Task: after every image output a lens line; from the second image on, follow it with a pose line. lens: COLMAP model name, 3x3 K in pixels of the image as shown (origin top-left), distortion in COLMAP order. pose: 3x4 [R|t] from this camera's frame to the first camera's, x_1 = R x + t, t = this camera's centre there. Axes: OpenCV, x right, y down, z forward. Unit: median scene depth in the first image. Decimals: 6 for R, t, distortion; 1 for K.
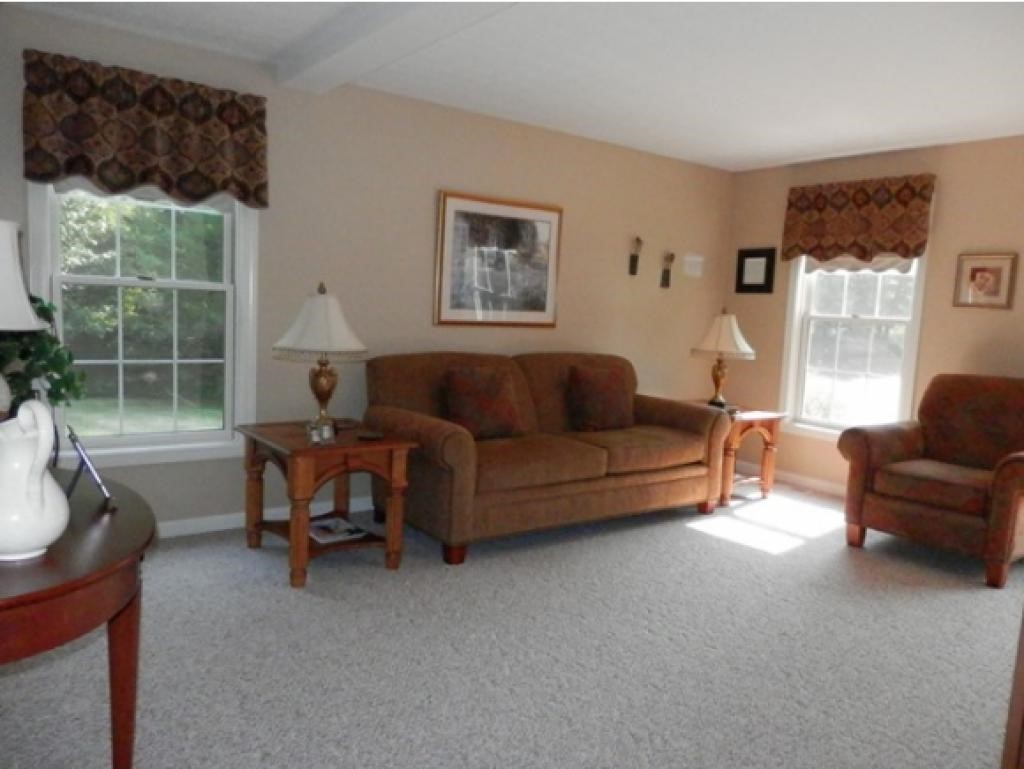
lens RADIAL K [[751.2, 0, 514.2], [0, 751.2, 385.7], [0, 0, 1]] dist [0.003489, 0.011442]
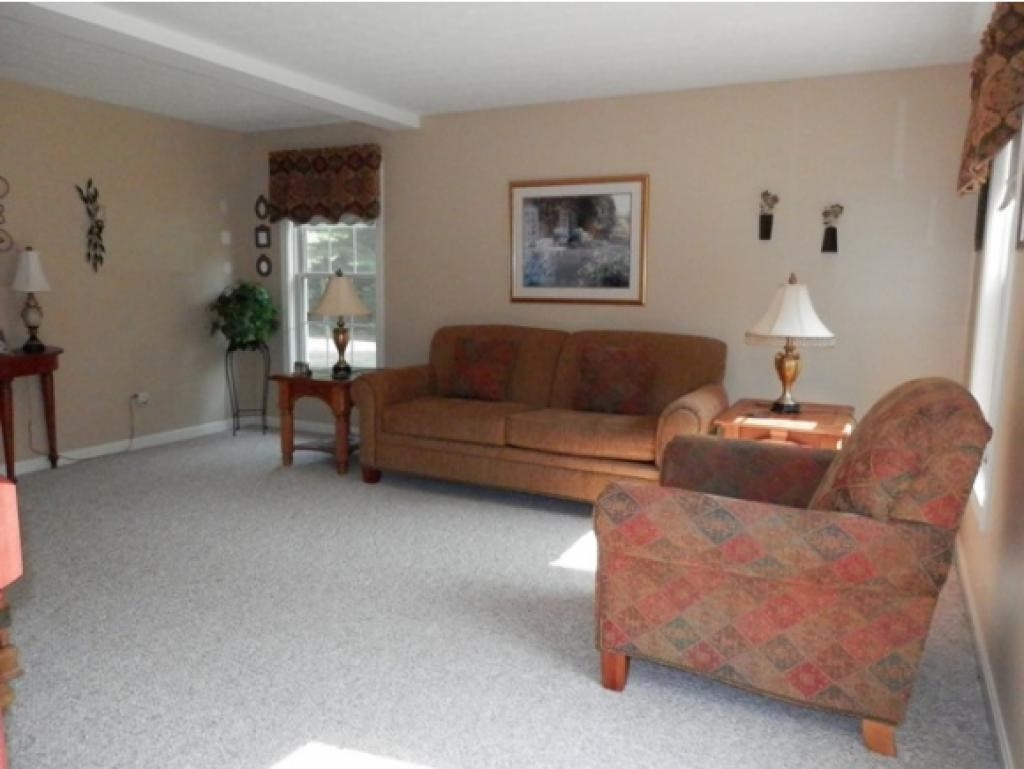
lens RADIAL K [[751.2, 0, 510.3], [0, 751.2, 383.9], [0, 0, 1]] dist [0.003489, 0.011442]
pose [[0.454592, 0.080077, -0.887093, 0.886249], [-0.090044, 0.994980, 0.043673, -0.006282], [0.886137, 0.060024, 0.459520, 0.469992]]
